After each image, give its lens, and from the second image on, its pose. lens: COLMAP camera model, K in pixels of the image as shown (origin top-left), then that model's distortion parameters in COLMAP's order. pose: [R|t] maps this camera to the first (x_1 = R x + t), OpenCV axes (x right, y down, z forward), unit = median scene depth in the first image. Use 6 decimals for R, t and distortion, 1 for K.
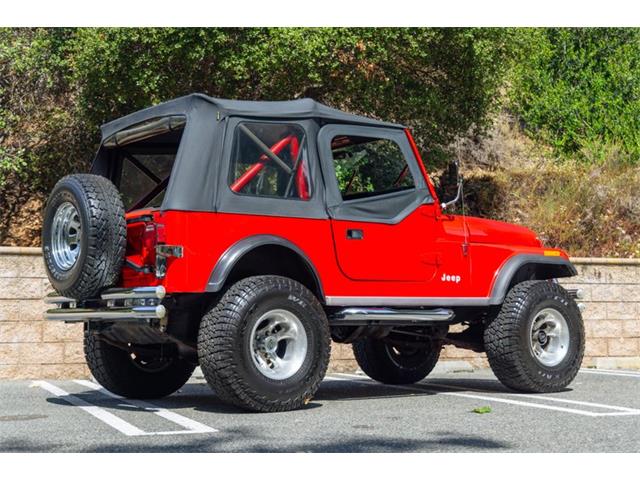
lens RADIAL K [[1082.6, 0, 320.0], [0, 1082.6, 240.0], [0, 0, 1]] dist [0.028166, -0.002109]
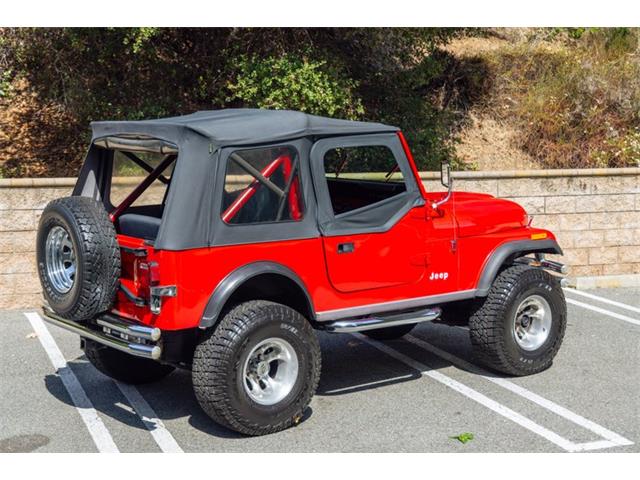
lens RADIAL K [[1073.1, 0, 320.0], [0, 1073.1, 240.0], [0, 0, 1]] dist [0.017486, 0.017250]
pose [[0.999844, 0.010522, 0.014156, -0.006305], [-0.013019, 0.981722, 0.189875, -0.203018], [-0.011900, -0.190030, 0.981706, 0.016326]]
